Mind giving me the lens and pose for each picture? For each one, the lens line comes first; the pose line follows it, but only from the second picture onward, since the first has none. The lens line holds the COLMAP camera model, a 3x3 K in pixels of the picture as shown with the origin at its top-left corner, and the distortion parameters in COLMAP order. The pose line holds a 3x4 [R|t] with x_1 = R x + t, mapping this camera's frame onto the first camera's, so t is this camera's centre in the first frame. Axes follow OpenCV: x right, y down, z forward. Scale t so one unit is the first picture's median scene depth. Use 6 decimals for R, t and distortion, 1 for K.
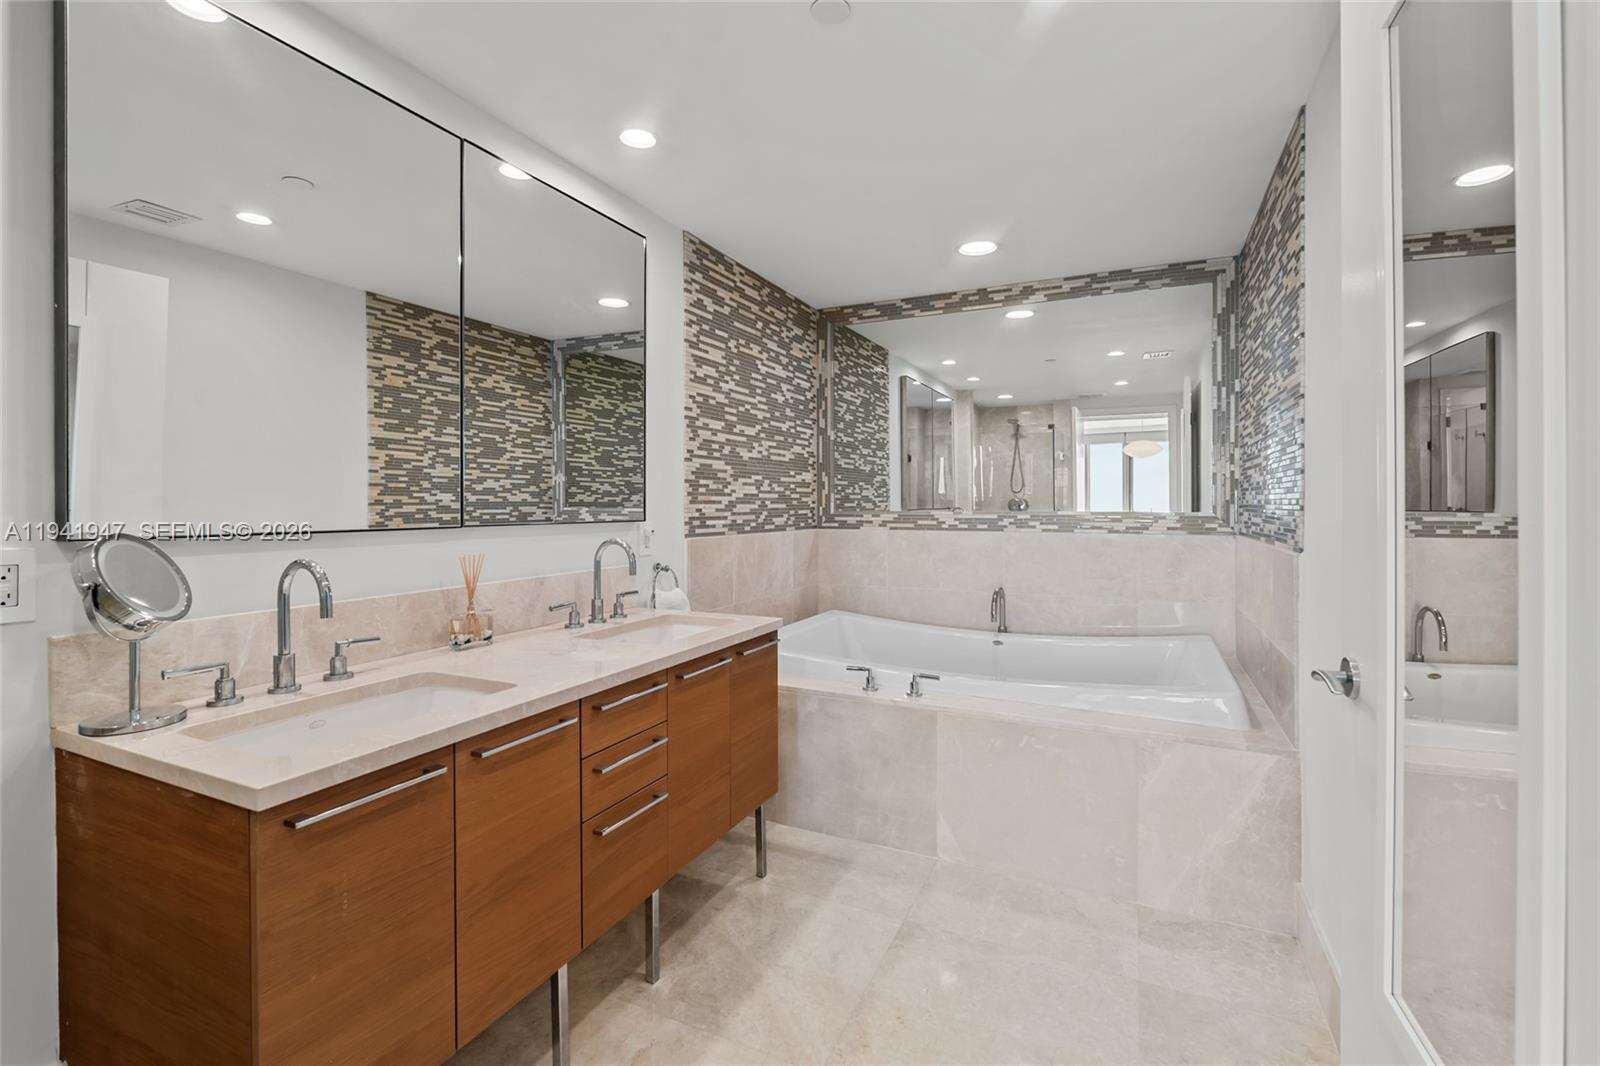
lens RADIAL K [[704.7, 0, 790.9], [0, 704.7, 518.5], [0, 0, 1]] dist [-0.006702, 0.000320]
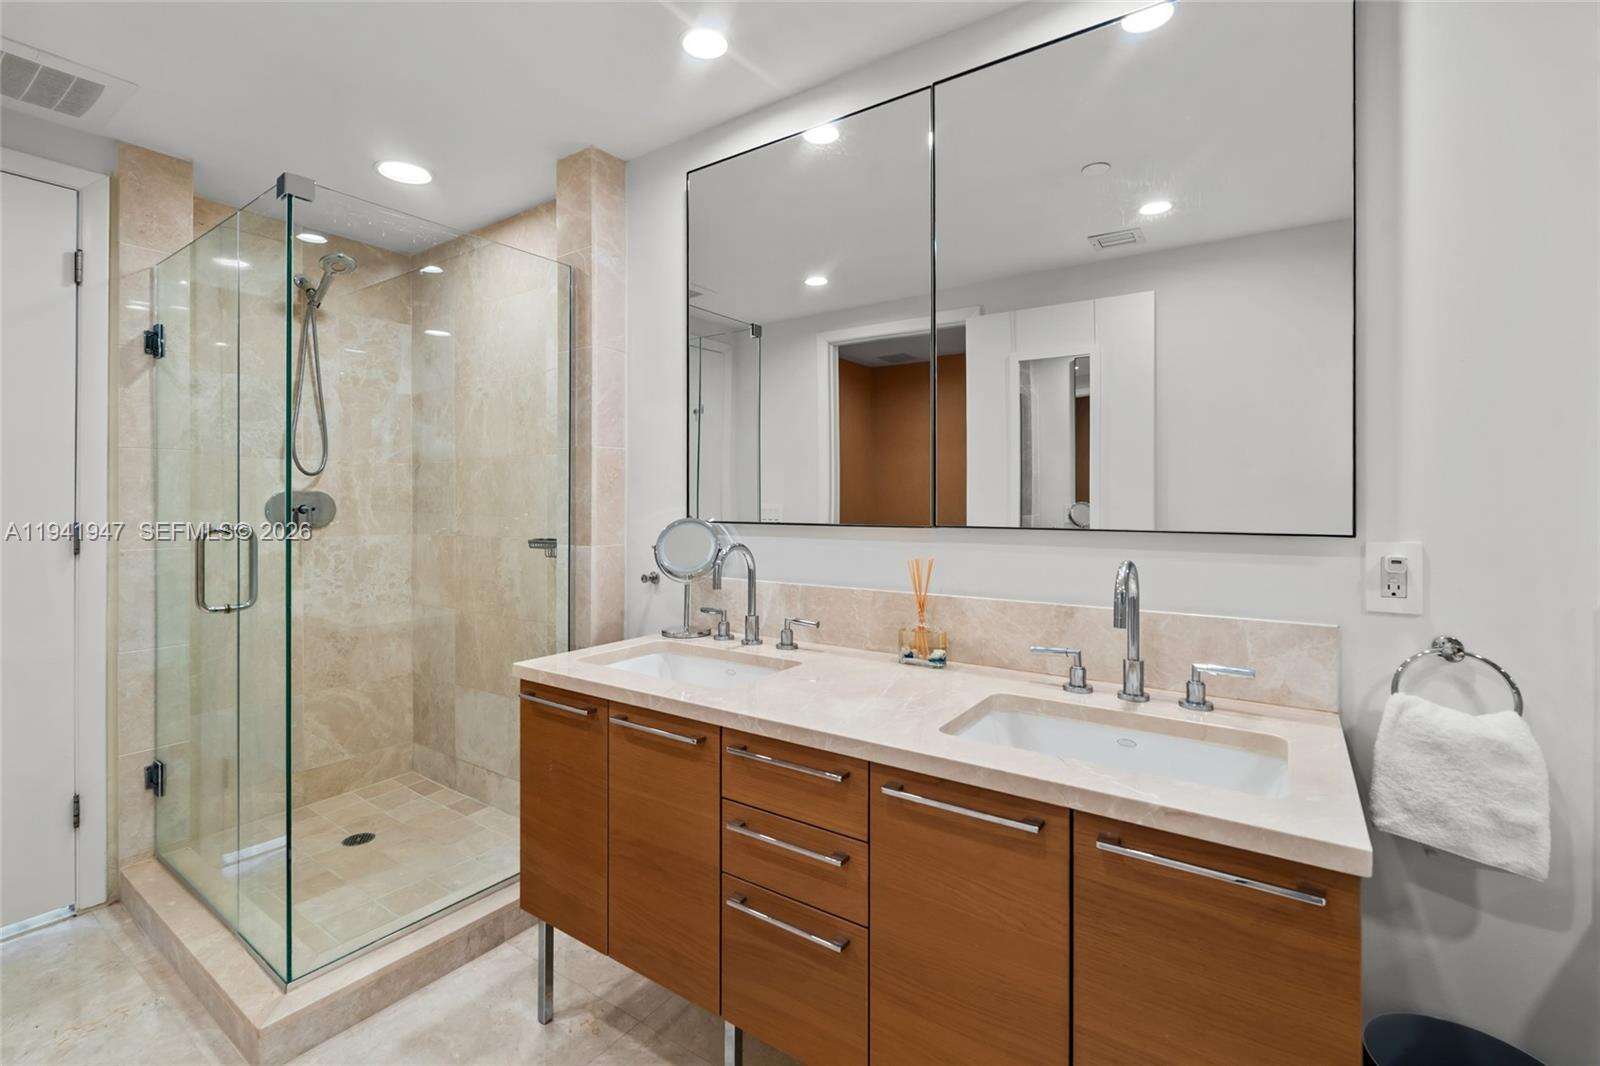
lens RADIAL K [[704.7, 0, 788.2], [0, 704.7, 518.5], [0, 0, 1]] dist [-0.006702, 0.000320]
pose [[-0.180603, 0.011615, -0.983487, 0.513709], [-0.010263, 0.999854, 0.013693, -0.006767], [0.983502, 0.012566, -0.180458, 1.212253]]
